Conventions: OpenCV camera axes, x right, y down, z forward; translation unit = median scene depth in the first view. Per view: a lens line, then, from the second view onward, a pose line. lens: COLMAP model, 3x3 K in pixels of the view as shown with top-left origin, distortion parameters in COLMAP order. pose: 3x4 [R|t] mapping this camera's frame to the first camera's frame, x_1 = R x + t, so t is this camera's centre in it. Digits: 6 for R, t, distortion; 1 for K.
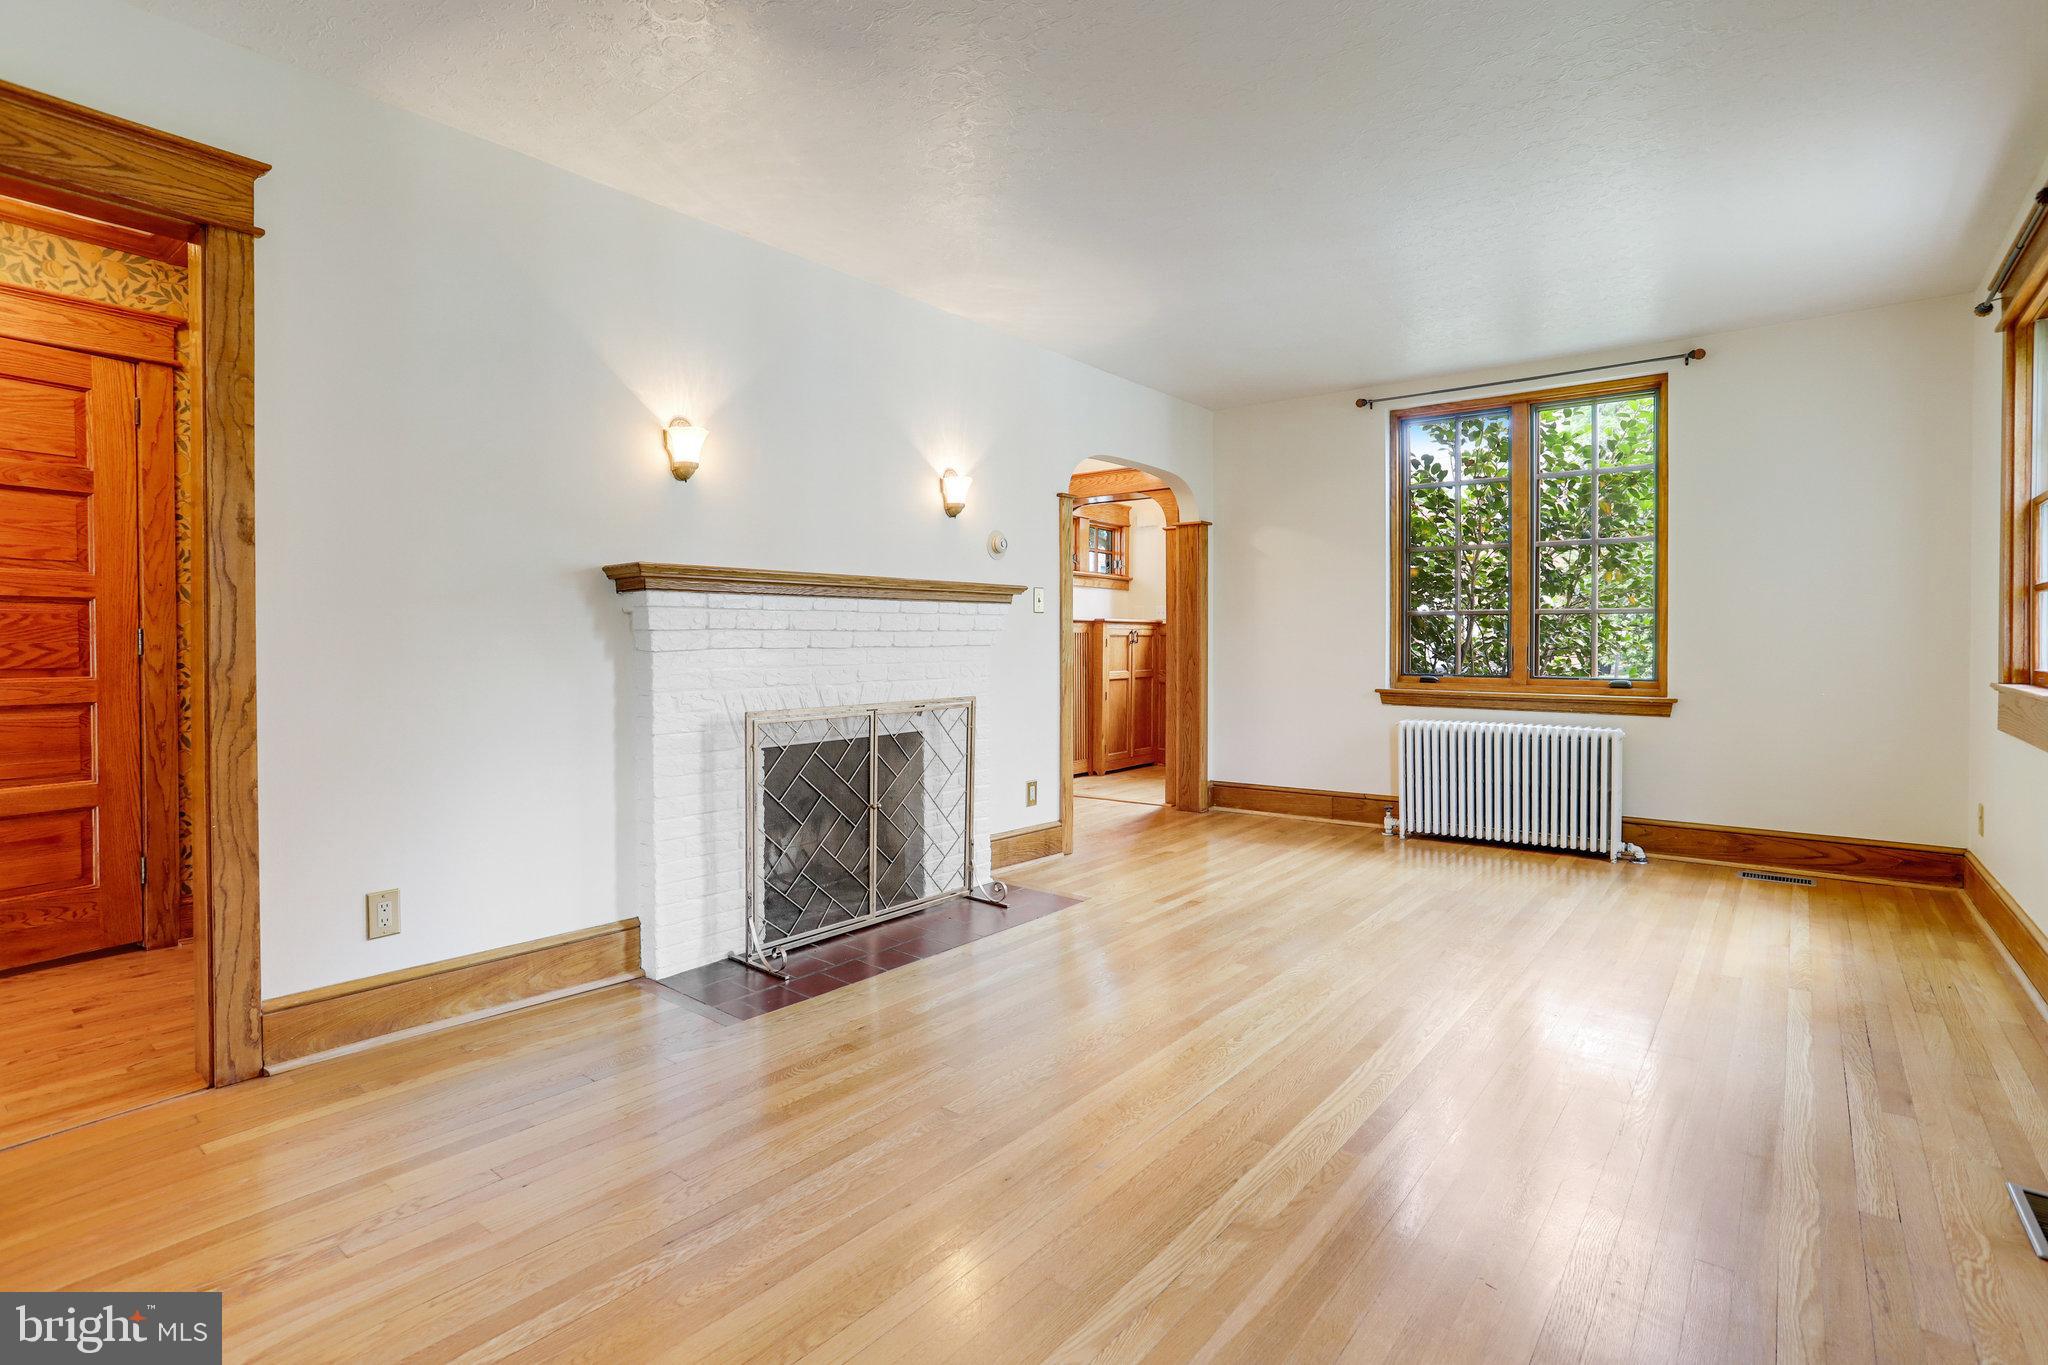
lens RADIAL K [[985.7, 0, 1010.1], [0, 985.7, 665.9], [0, 0, 1]] dist [-0.059445, 0.029536]
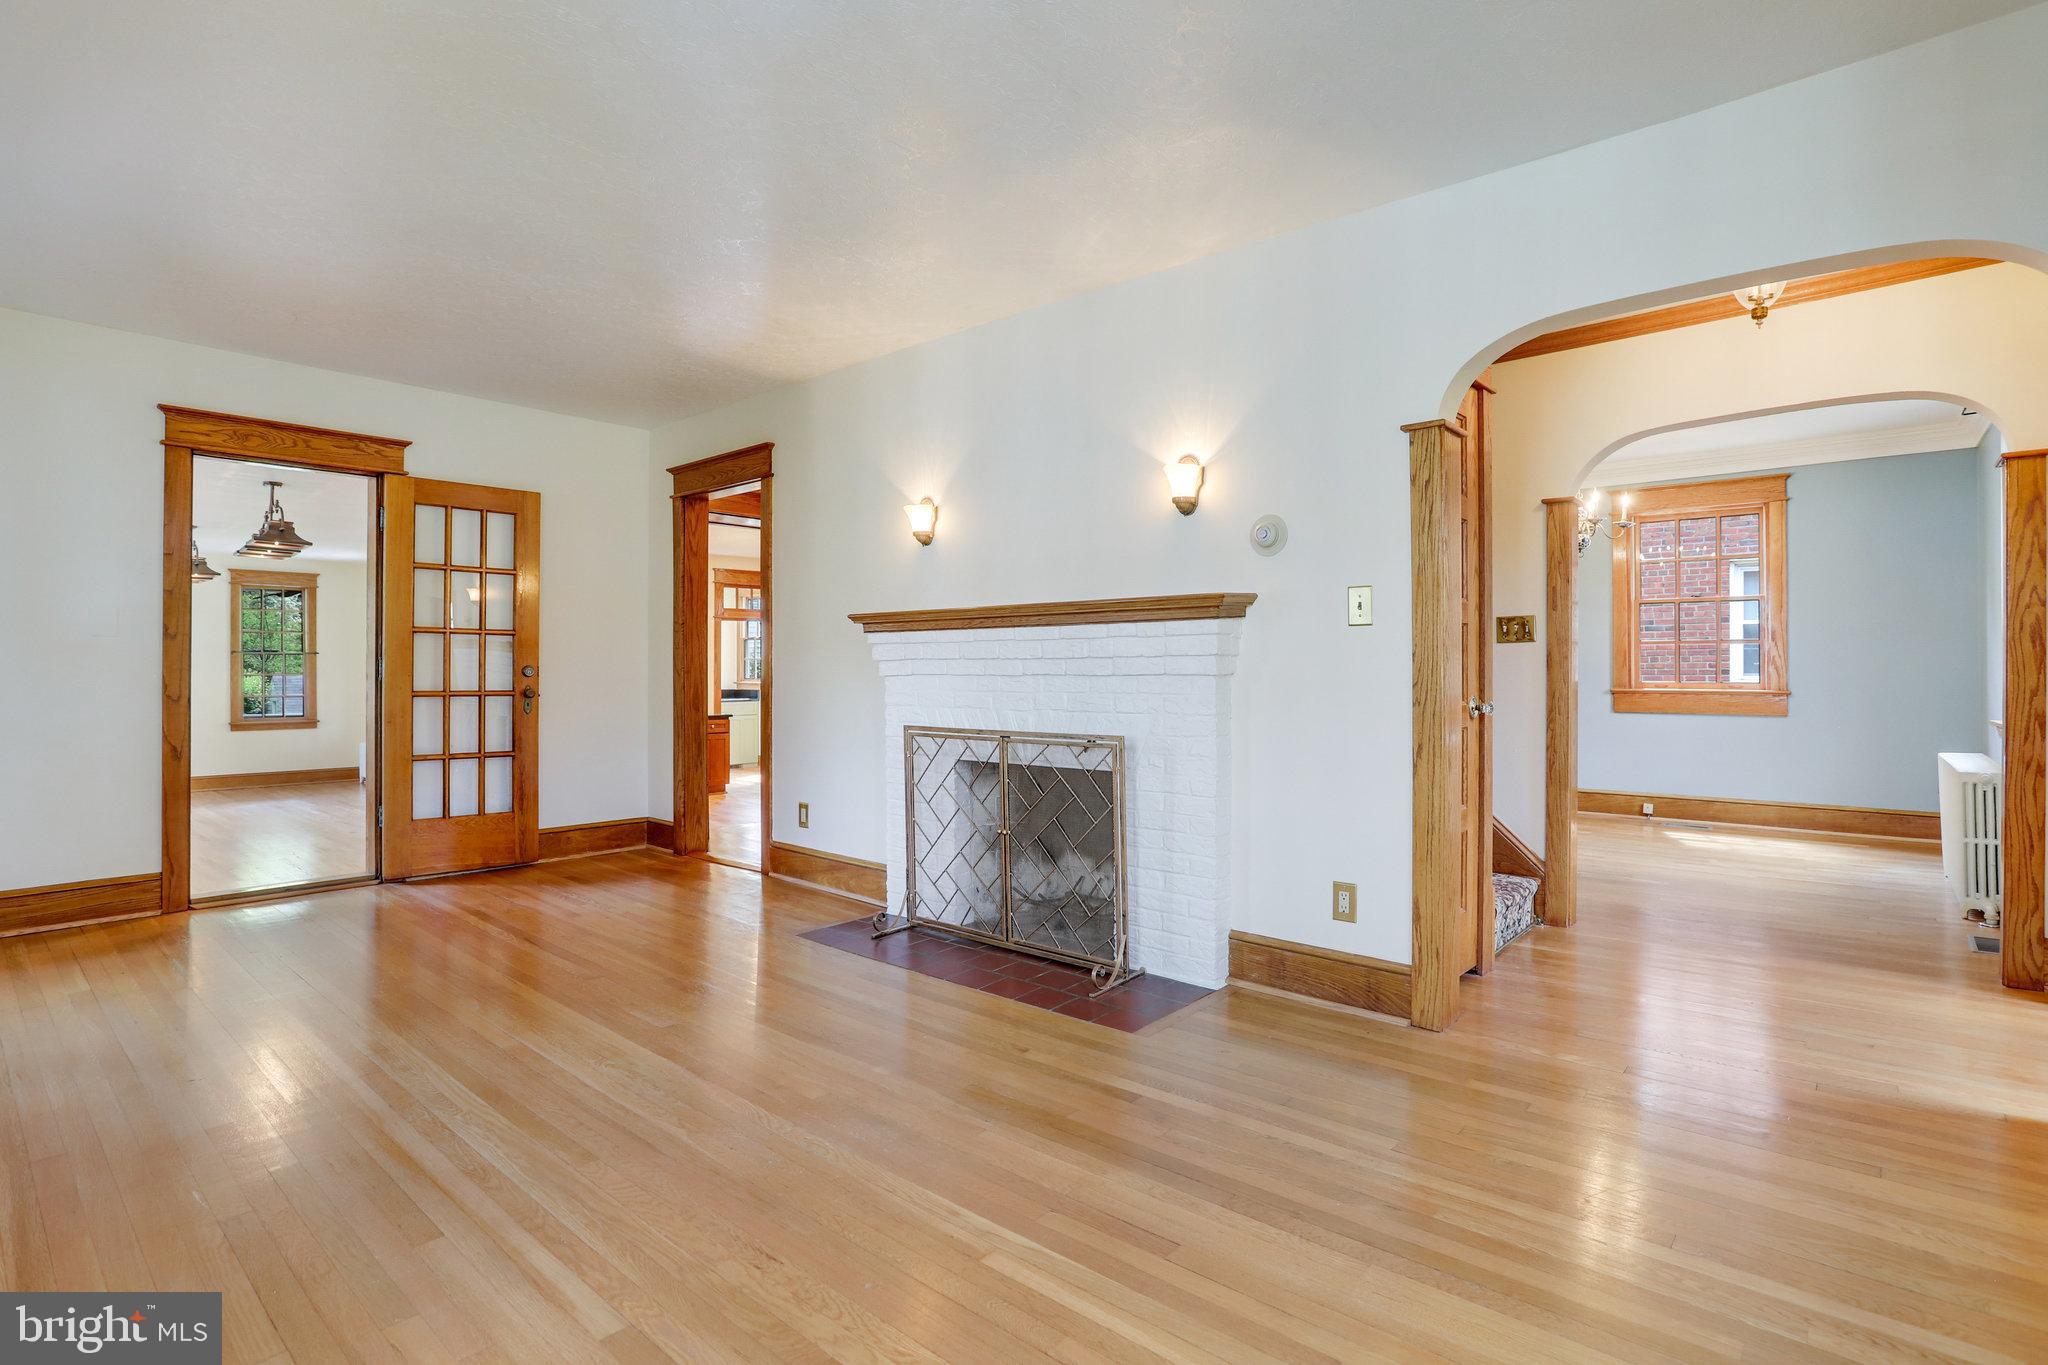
lens RADIAL K [[985.7, 0, 1010.1], [0, 985.7, 665.9], [0, 0, 1]] dist [-0.059445, 0.029536]
pose [[-0.013806, 0.003338, -0.999899, 0.864509], [-0.025972, 0.999656, 0.003696, -0.031702], [0.999567, 0.026020, -0.013714, 0.999037]]
